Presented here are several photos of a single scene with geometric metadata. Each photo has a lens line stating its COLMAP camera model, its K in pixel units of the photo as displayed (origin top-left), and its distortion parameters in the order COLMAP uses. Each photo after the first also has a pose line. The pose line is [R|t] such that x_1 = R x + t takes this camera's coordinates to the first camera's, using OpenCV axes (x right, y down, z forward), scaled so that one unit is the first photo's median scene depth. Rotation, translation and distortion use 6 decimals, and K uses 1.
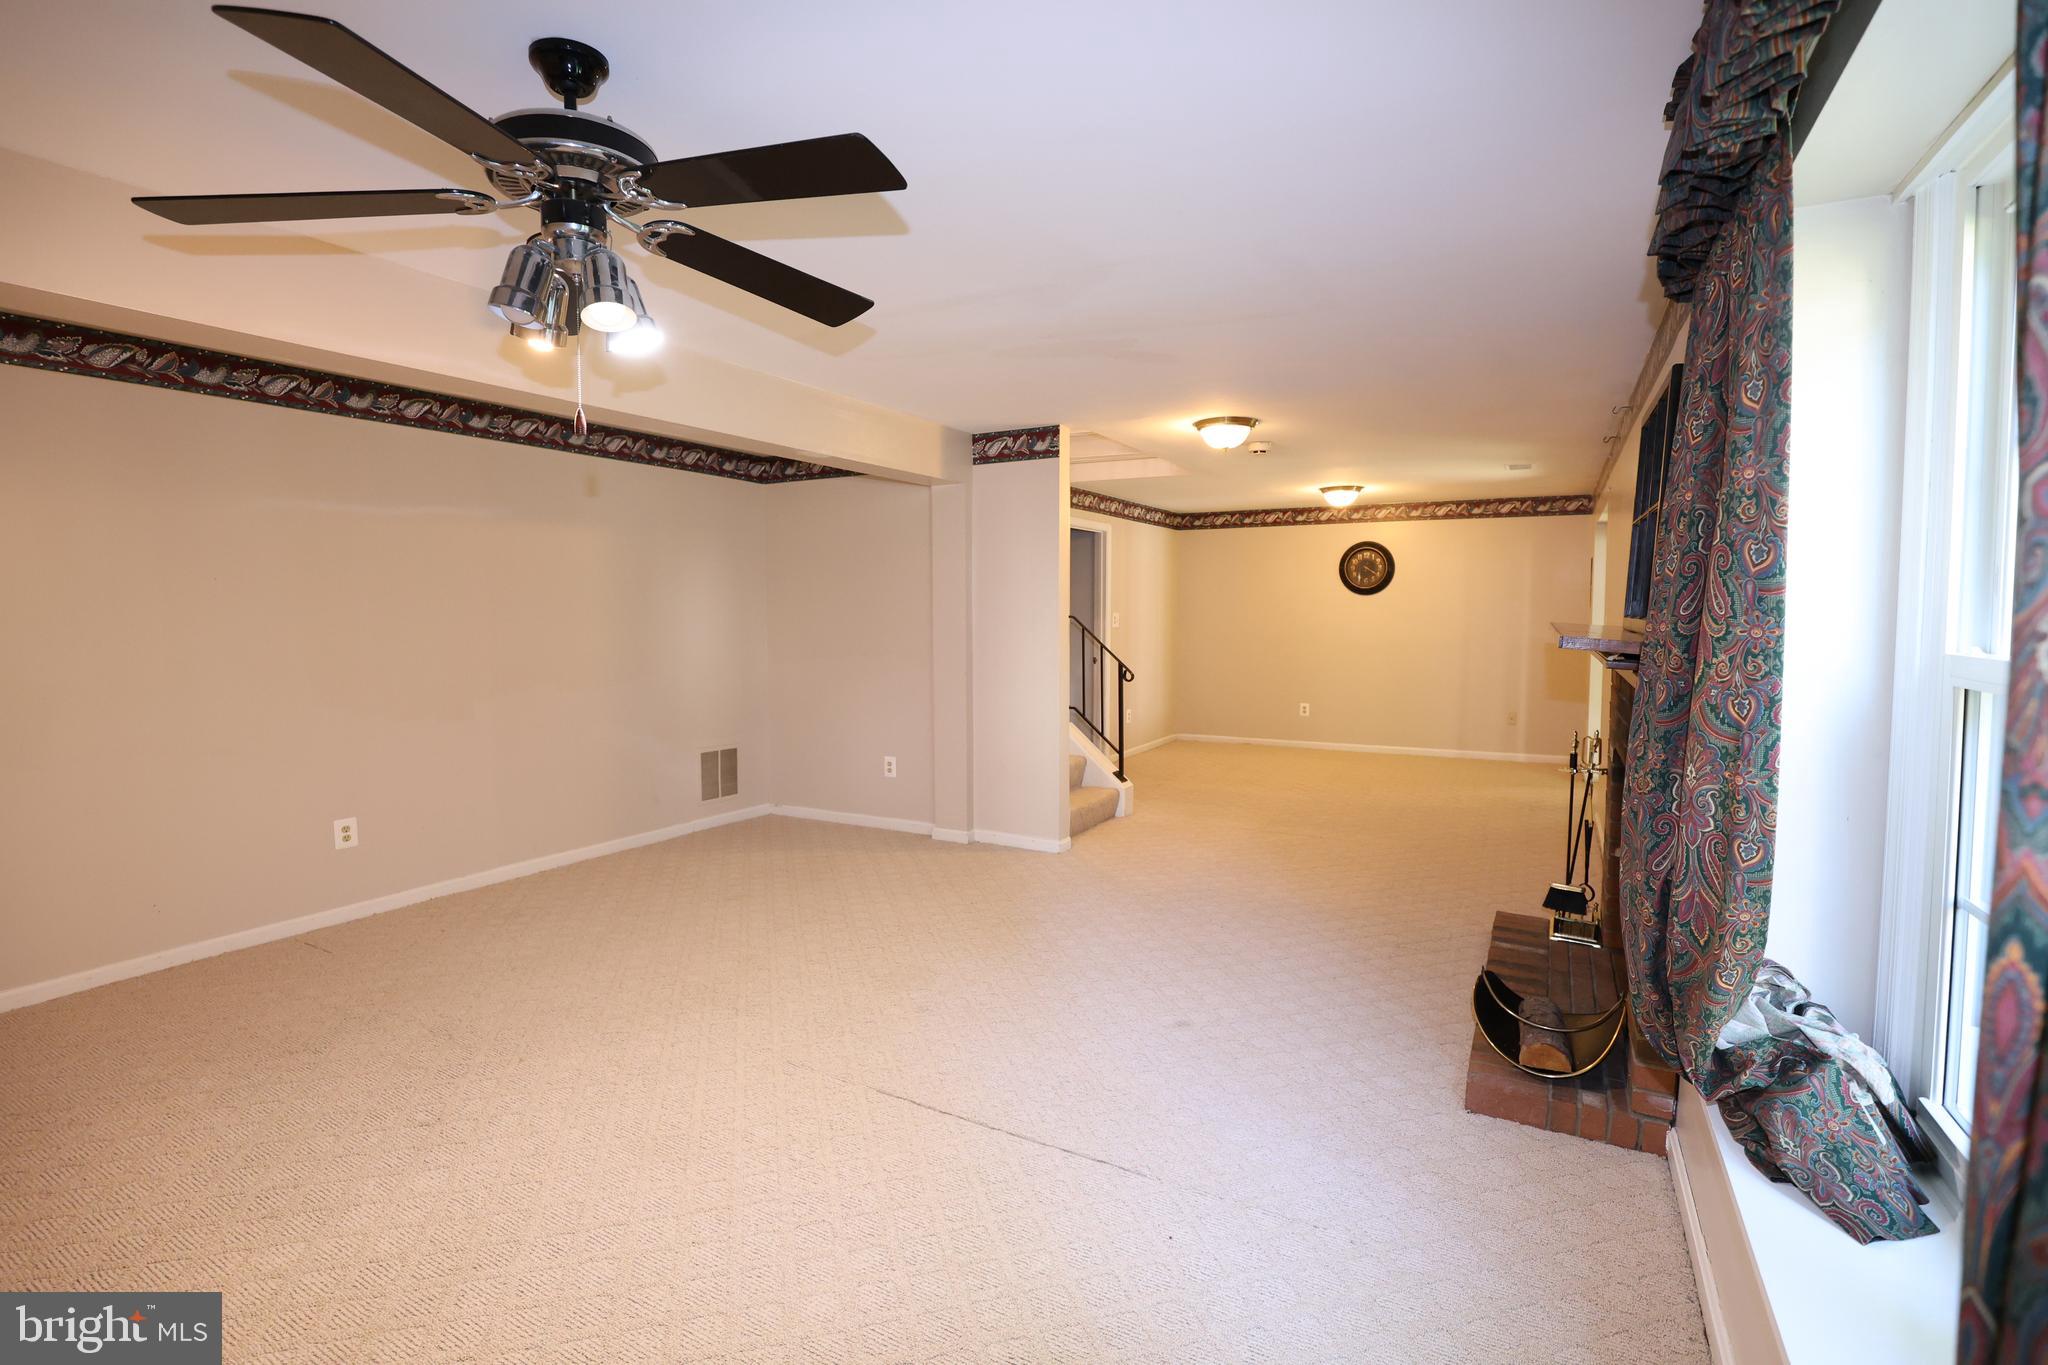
lens RADIAL K [[934.2, 0, 1028.2], [0, 934.2, 680.4], [0, 0, 1]] dist [-0.039363, 0.006034]
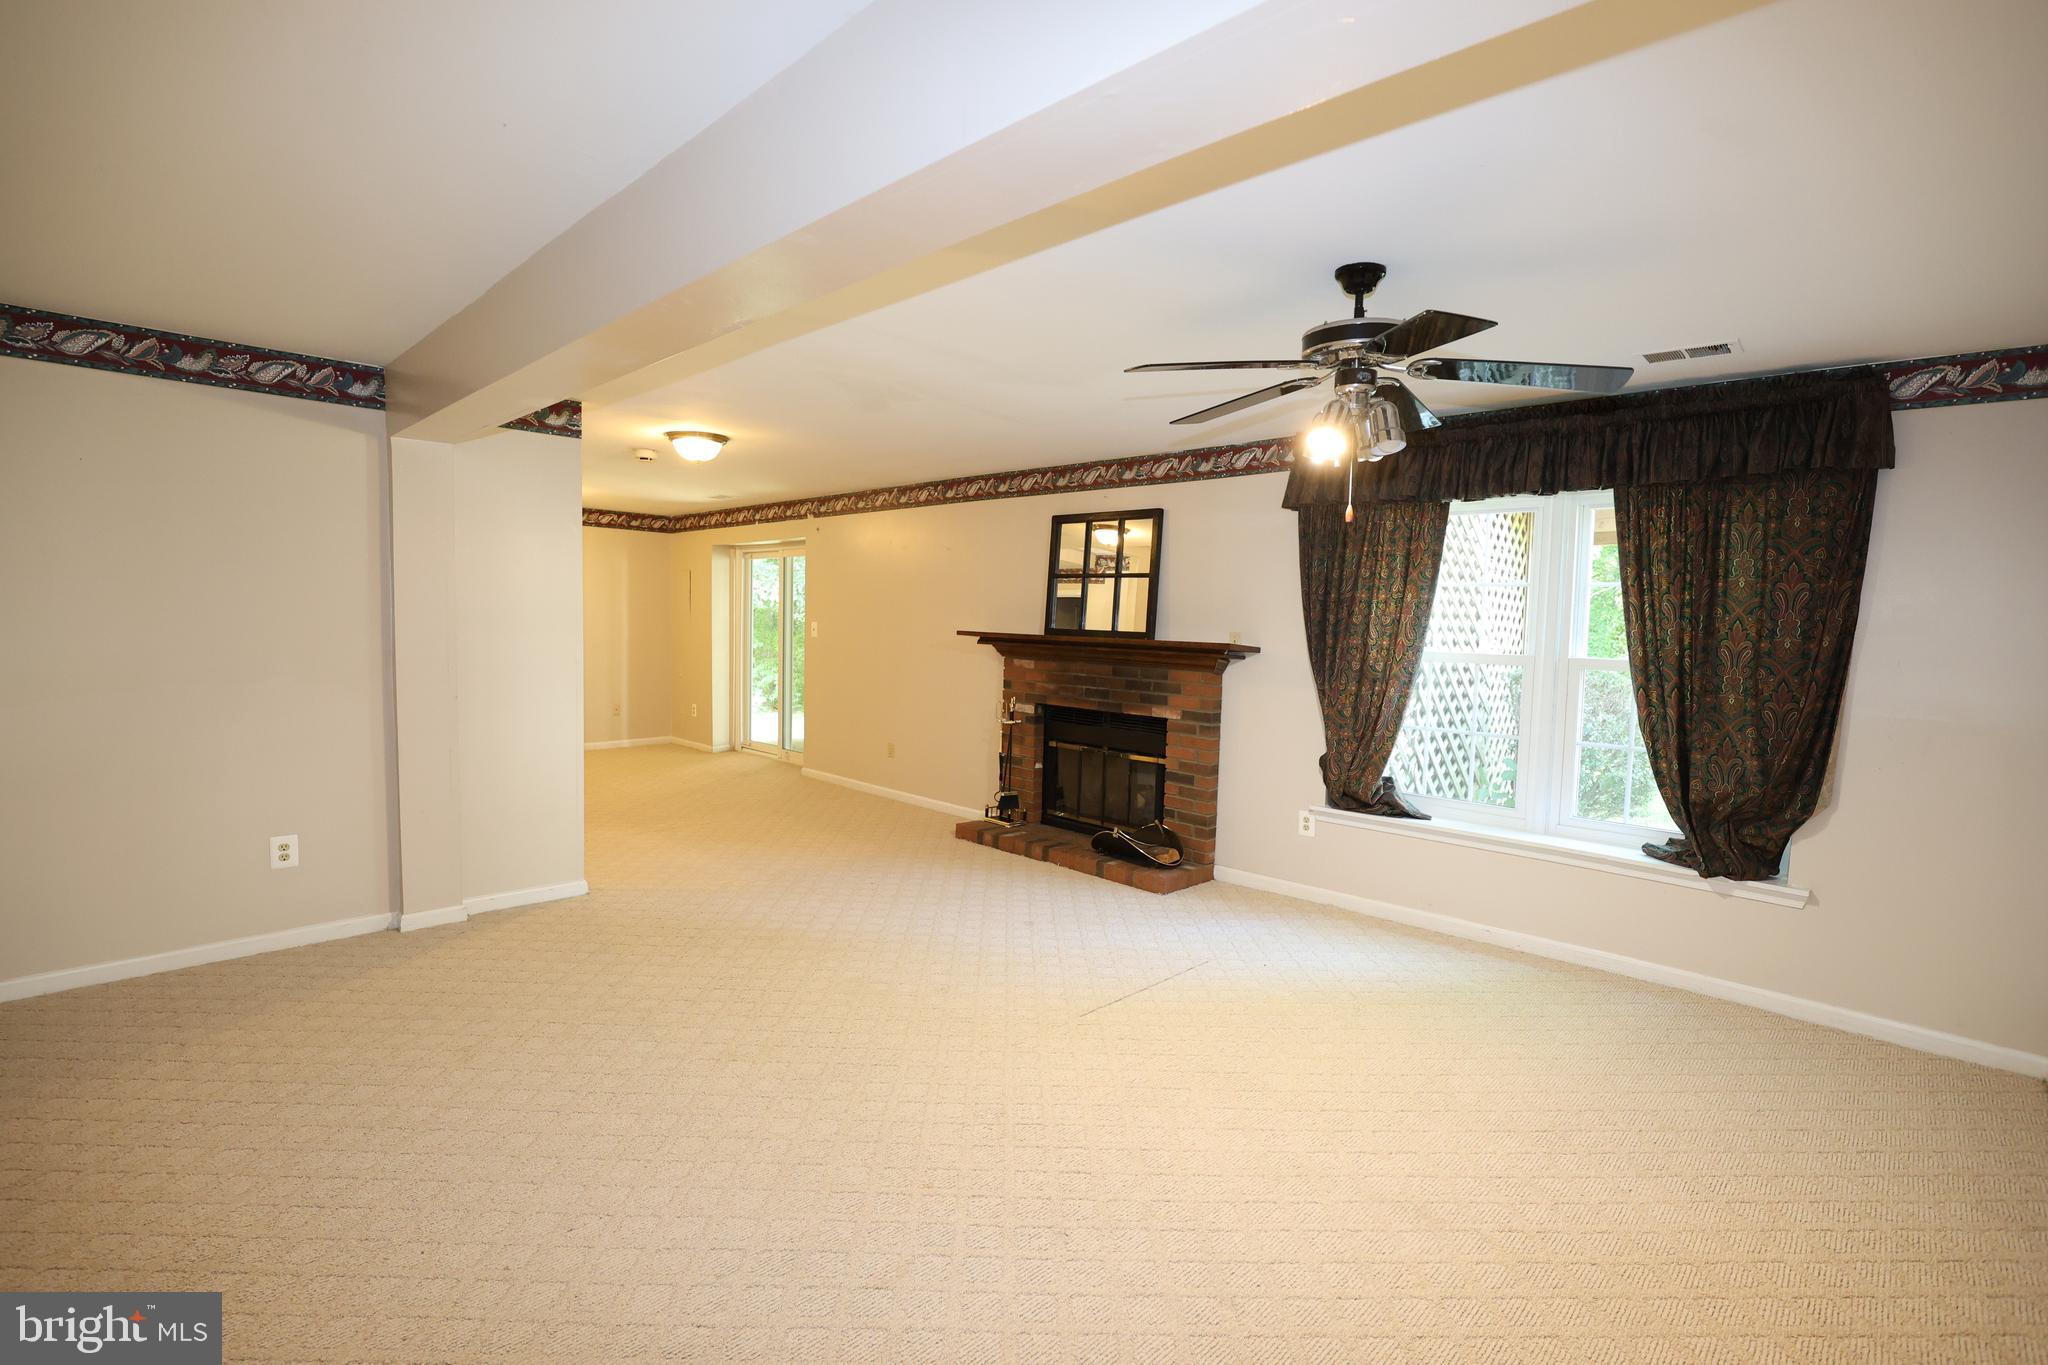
lens RADIAL K [[934.2, 0, 1024.6], [0, 934.2, 697.0], [0, 0, 1]] dist [-0.039363, 0.006034]
pose [[0.268349, -0.074661, 0.960424, -0.705650], [0.051296, 0.996685, 0.063148, -0.033240], [-0.961955, 0.032320, 0.271289, 0.380635]]
